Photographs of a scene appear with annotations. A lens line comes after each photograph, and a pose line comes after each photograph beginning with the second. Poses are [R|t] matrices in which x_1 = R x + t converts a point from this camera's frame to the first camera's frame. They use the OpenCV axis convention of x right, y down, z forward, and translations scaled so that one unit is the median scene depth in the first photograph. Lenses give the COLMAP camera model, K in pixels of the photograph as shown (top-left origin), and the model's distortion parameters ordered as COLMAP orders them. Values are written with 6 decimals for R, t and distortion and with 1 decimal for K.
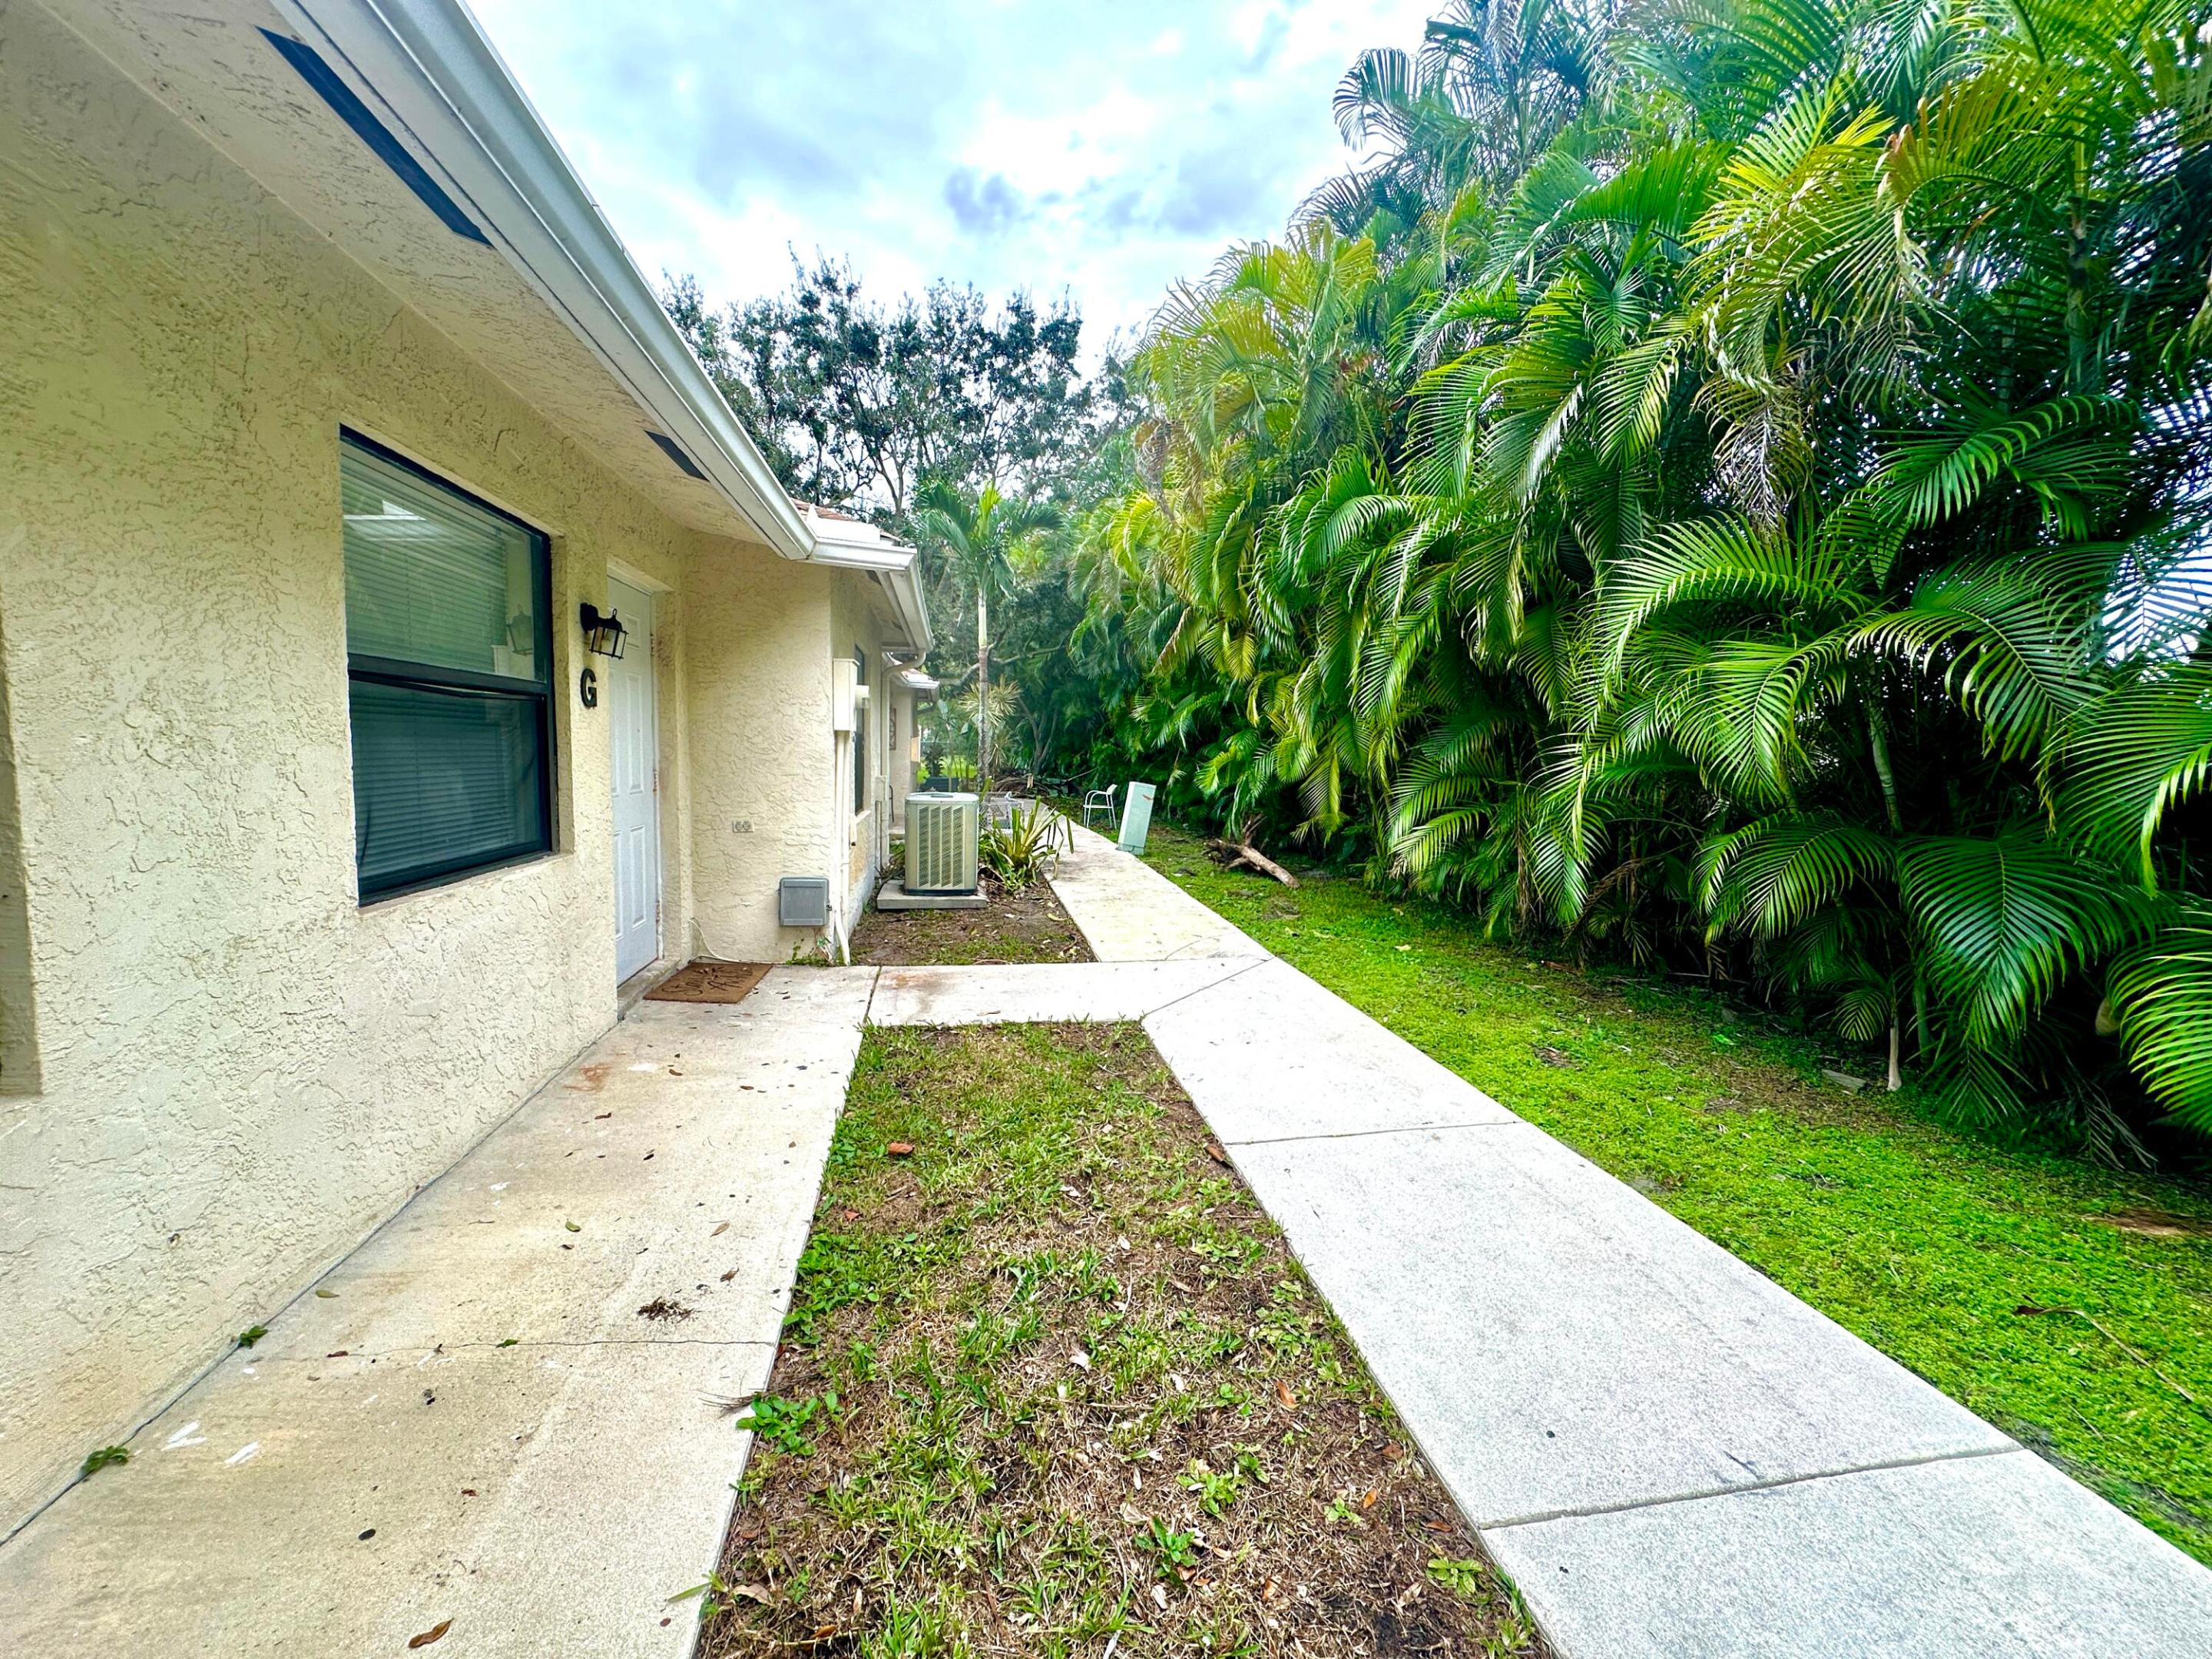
lens RADIAL K [[890.8, 0, 1081.4], [0, 890.8, 823.3], [0, 0, 1]] dist [0.000959, 0.000008]
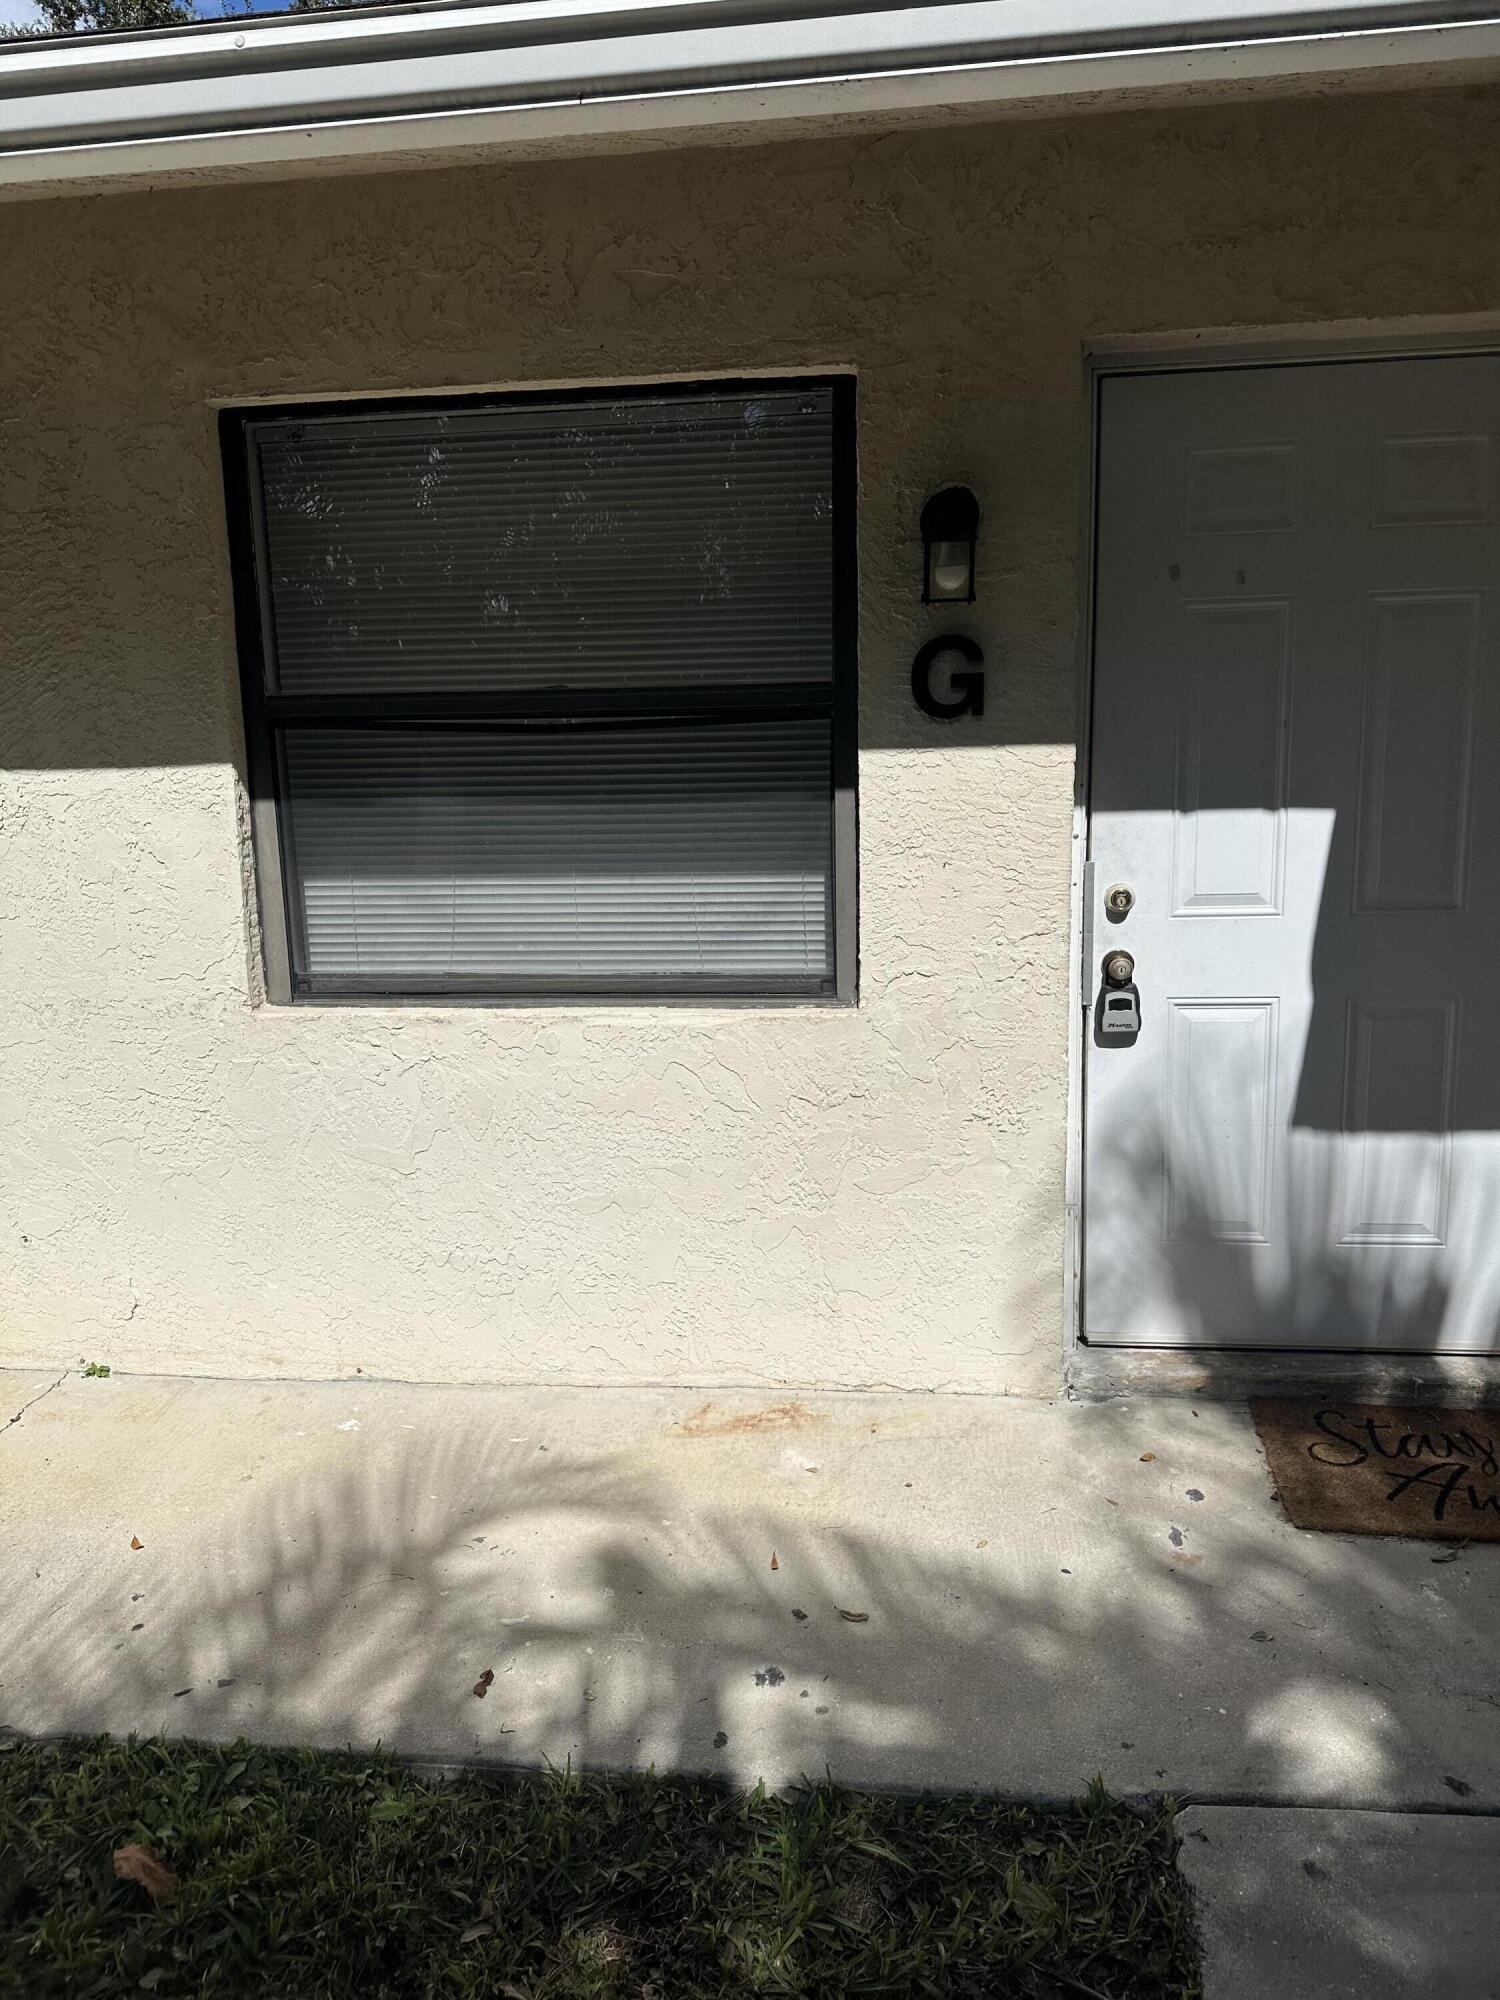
lens RADIAL K [[1409.7, 0, 750.0], [0, 1409.7, 1000.0], [0, 0, 1]] dist [0.000957, -0.000919]
pose [[-0.261734, 0.153187, -0.952906, 0.357384], [-0.063877, 0.982409, 0.175475, -0.182408], [0.963024, 0.106797, -0.247345, 1.873434]]
